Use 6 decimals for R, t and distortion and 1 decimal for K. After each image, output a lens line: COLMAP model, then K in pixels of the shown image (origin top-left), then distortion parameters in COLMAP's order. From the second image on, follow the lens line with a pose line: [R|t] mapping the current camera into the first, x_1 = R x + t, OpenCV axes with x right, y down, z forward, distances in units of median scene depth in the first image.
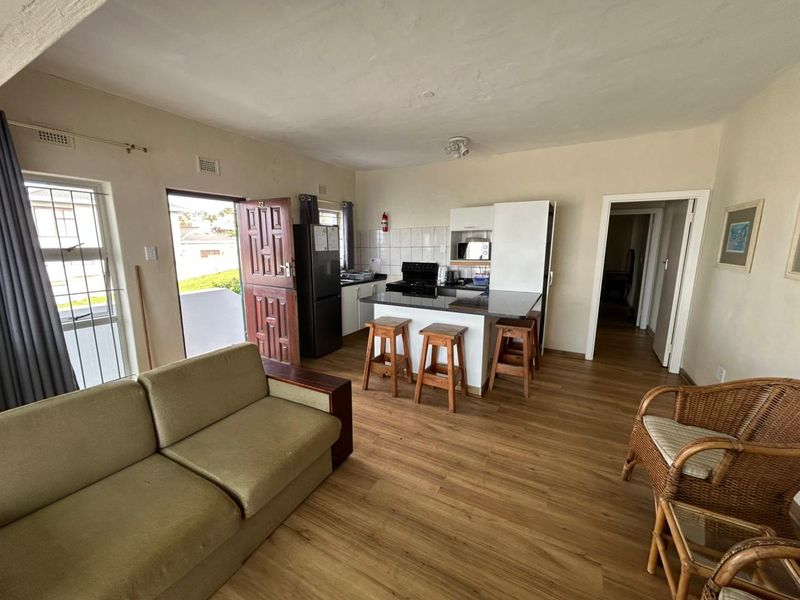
lens RADIAL K [[322.6, 0, 398.2], [0, 322.6, 299.3], [0, 0, 1]] dist [-0.000549, 0.000783]
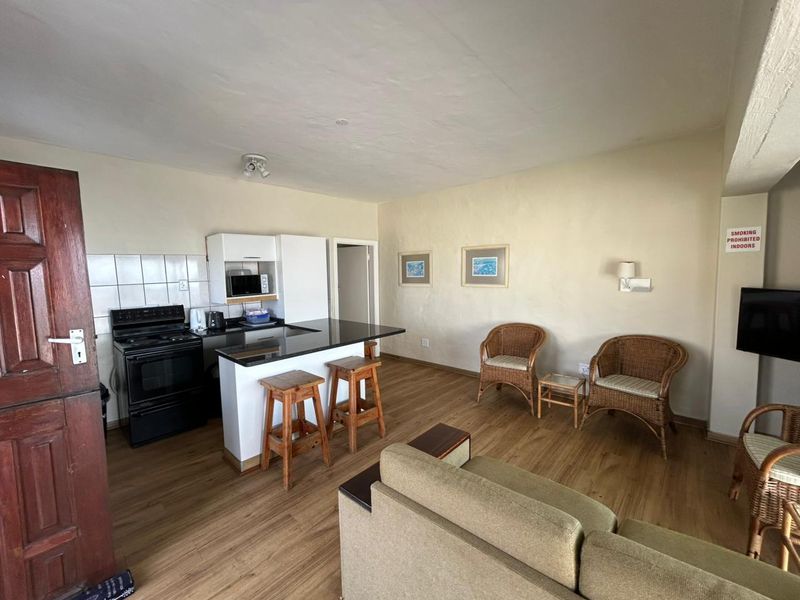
lens RADIAL K [[322.6, 0, 398.2], [0, 322.6, 299.3], [0, 0, 1]] dist [-0.000549, 0.000783]
pose [[0.244204, -0.089118, 0.965620, -0.764672], [0.187267, 0.981358, 0.043211, -0.112702], [-0.951470, 0.170276, 0.256341, 0.617013]]
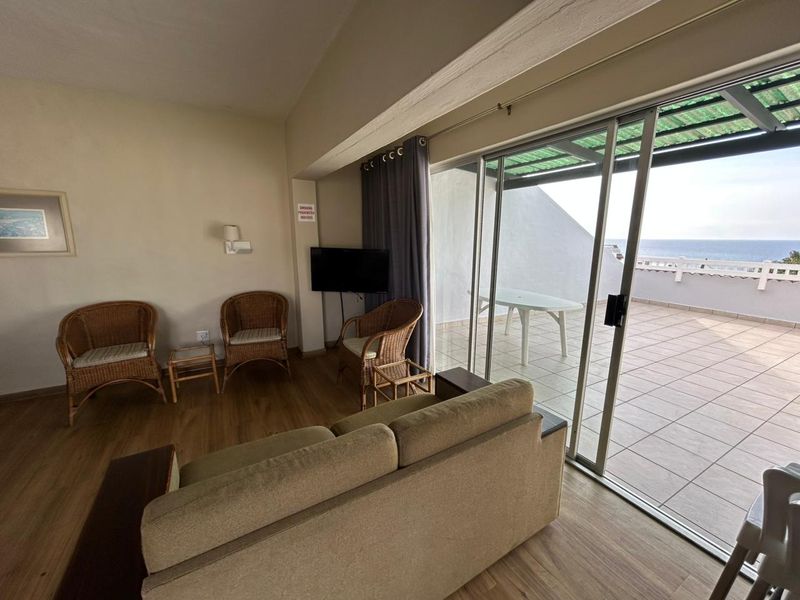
lens RADIAL K [[322.6, 0, 398.2], [0, 322.6, 299.3], [0, 0, 1]] dist [-0.000549, 0.000783]
pose [[-0.844191, -0.108325, 0.524983, -0.655451], [0.089641, 0.937049, 0.337497, -0.133588], [-0.528494, 0.331971, -0.781338, 0.811448]]
